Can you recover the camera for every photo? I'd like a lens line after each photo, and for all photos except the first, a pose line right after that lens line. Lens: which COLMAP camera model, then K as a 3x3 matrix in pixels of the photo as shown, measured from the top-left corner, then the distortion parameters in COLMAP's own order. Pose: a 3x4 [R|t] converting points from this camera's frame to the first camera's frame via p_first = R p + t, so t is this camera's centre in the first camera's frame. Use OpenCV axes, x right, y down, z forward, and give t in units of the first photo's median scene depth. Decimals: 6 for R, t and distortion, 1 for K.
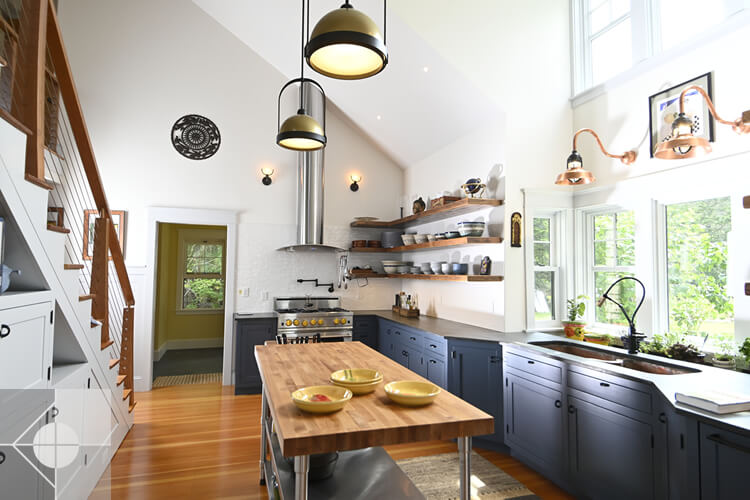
lens RADIAL K [[426.2, 0, 375.0], [0, 426.2, 250.0], [0, 0, 1]] dist [-0.000771, -0.001225]
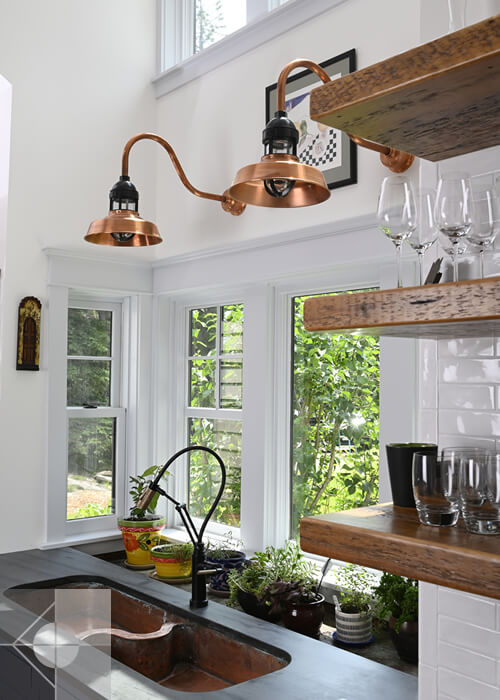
lens RADIAL K [[703.4, 0, 250.0], [0, 703.4, 350.0], [0, 0, 1]] dist [0.012506, 0.010613]
pose [[0.919830, 0.014689, 0.392042, 0.254882], [-0.017276, 0.999846, 0.003072, -0.036512], [-0.391937, -0.009599, 0.919942, 0.187687]]
